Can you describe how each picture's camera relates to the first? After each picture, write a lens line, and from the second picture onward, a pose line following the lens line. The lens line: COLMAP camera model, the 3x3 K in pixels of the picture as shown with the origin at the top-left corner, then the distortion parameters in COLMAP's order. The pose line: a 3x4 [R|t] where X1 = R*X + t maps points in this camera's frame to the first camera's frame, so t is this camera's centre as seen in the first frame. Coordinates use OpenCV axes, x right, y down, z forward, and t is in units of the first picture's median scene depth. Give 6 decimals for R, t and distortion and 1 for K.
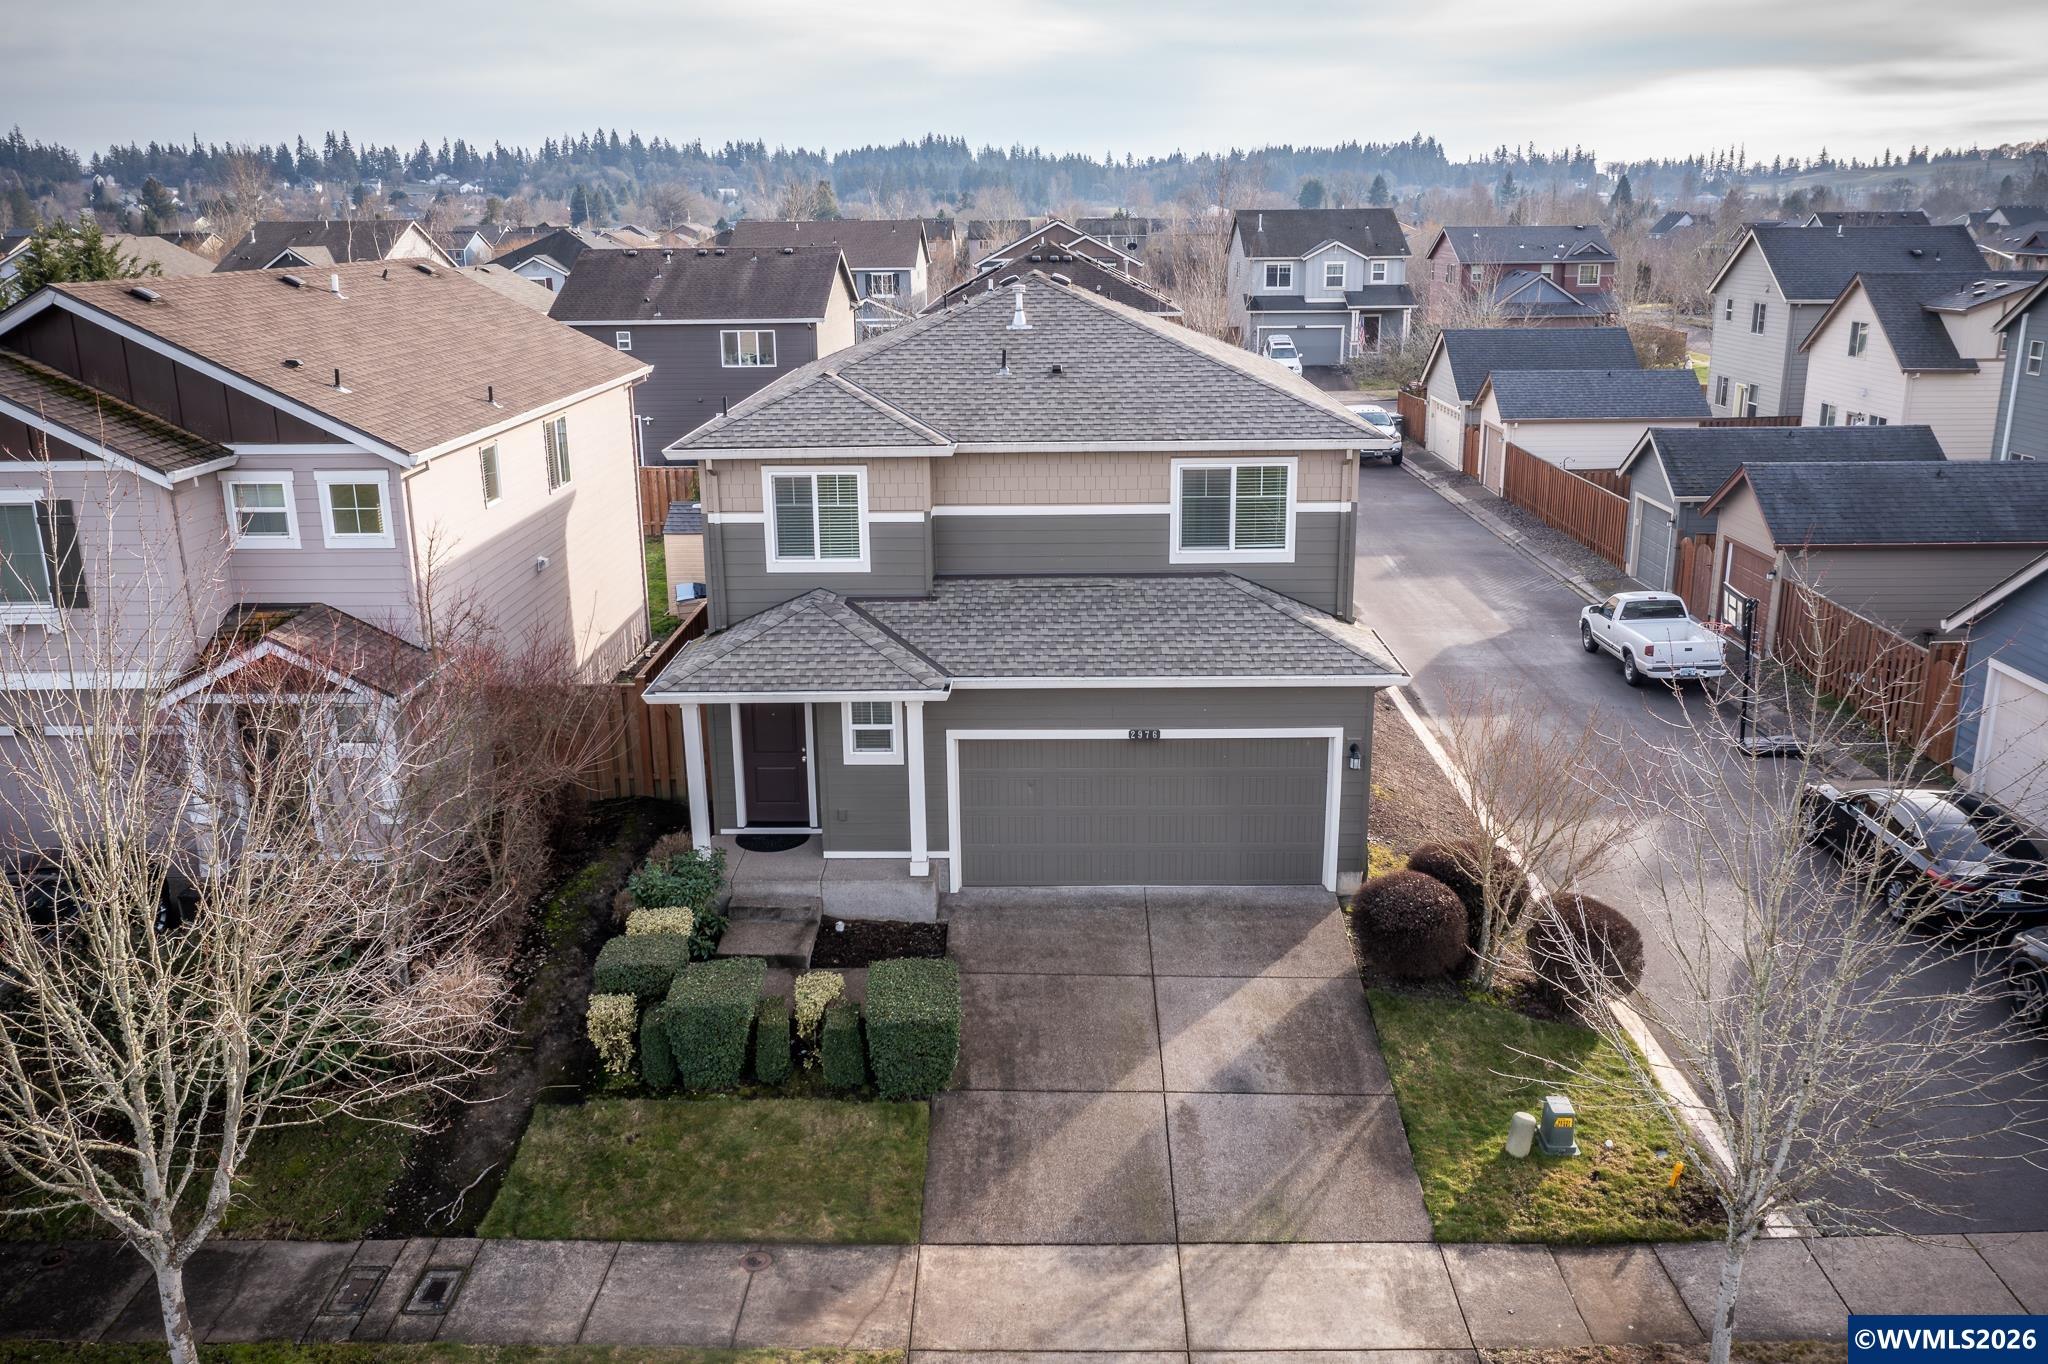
lens RADIAL K [[1615.9, 0, 1024.0], [0, 1615.9, 682.0], [0, 0, 1]] dist [-0.008882, 0.001690]
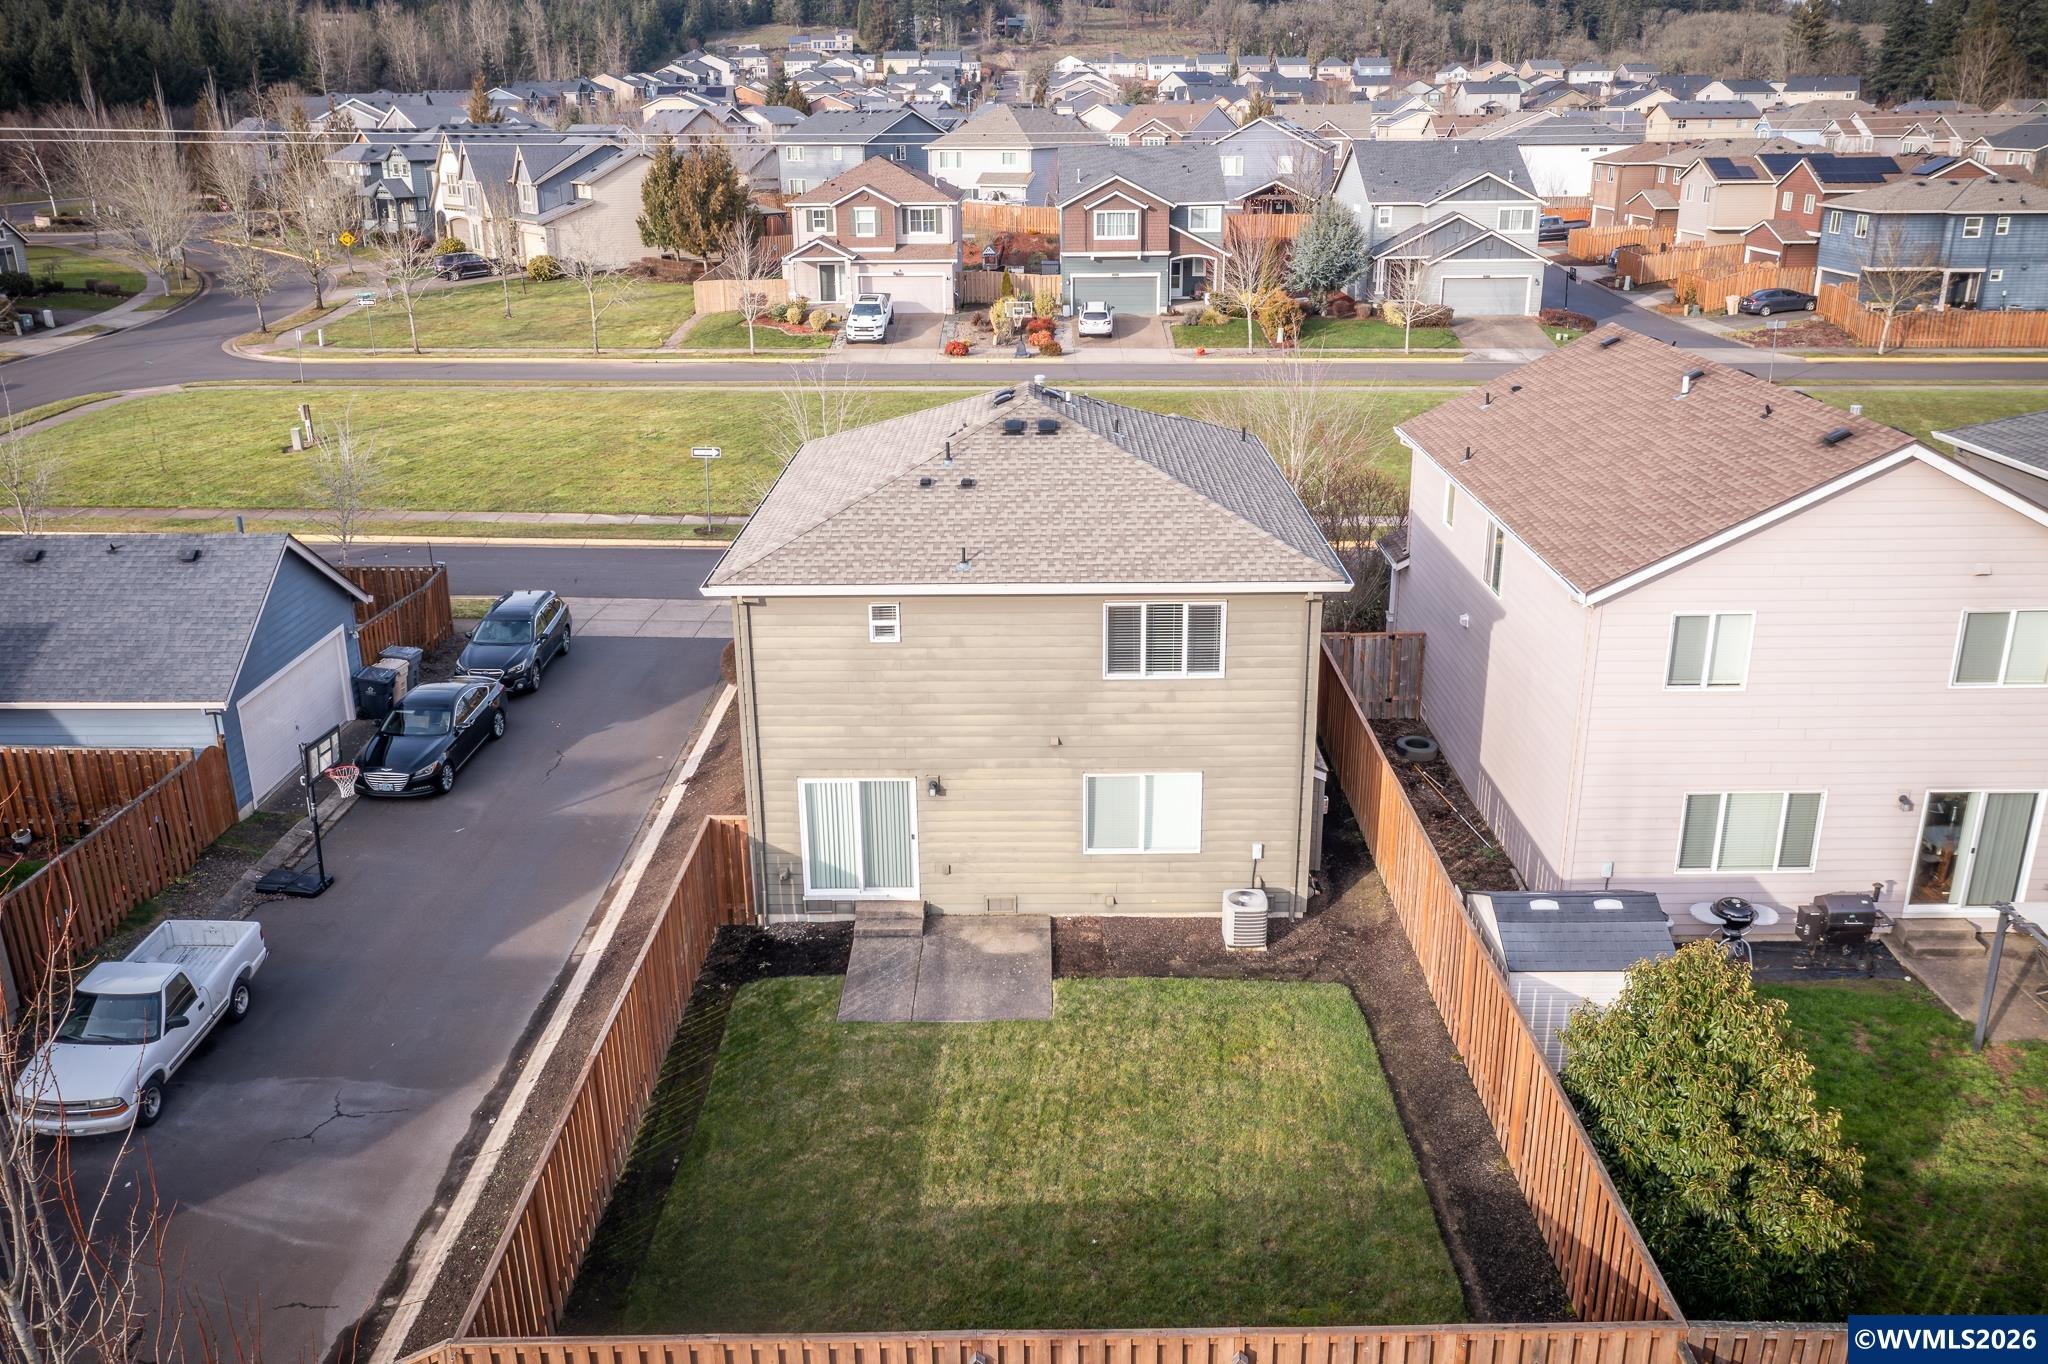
lens RADIAL K [[1615.9, 0, 1024.0], [0, 1615.9, 682.0], [0, 0, 1]] dist [-0.008882, 0.001690]
pose [[-0.999695, 0.023577, -0.007305, 0.018963], [0.014855, 0.811054, 0.584783, -0.913140], [0.019712, 0.584496, -0.811157, 2.470044]]
